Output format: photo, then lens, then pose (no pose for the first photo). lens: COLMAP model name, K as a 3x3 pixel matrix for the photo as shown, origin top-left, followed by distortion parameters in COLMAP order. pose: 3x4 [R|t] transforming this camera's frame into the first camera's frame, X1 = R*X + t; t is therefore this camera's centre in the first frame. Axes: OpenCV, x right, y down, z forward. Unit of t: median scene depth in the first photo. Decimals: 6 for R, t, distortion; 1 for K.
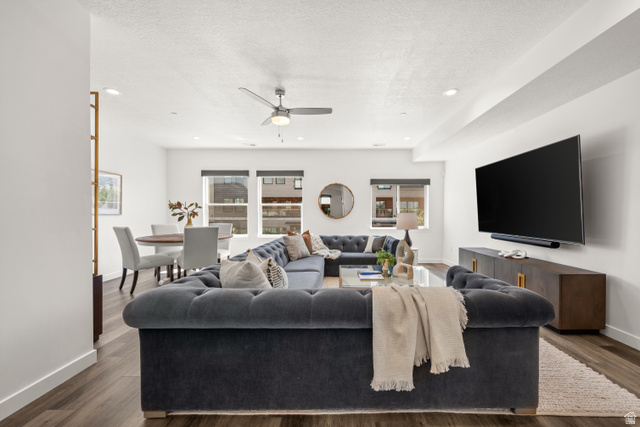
lens RADIAL K [[276.8, 0, 323.3], [0, 276.8, 216.4], [0, 0, 1]] dist [-0.000637, -0.000026]
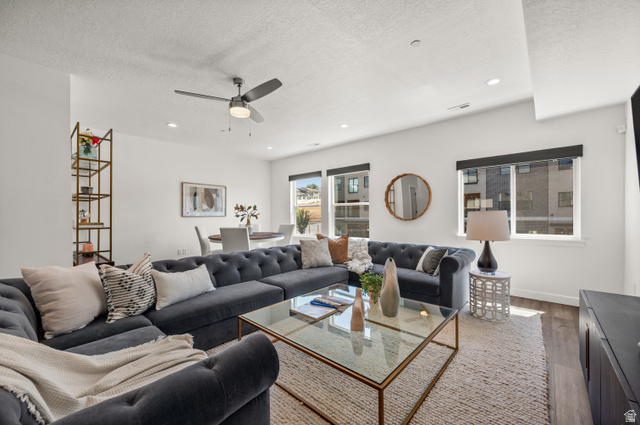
lens RADIAL K [[254.1, 0, 318.4], [0, 254.1, 210.7], [0, 0, 1]] dist [-0.000126, -0.000012]
pose [[0.753151, -0.017323, -0.657619, 0.337957], [0.008196, 0.999823, -0.016951, -0.007068], [0.657796, 0.007377, 0.753160, 0.323924]]
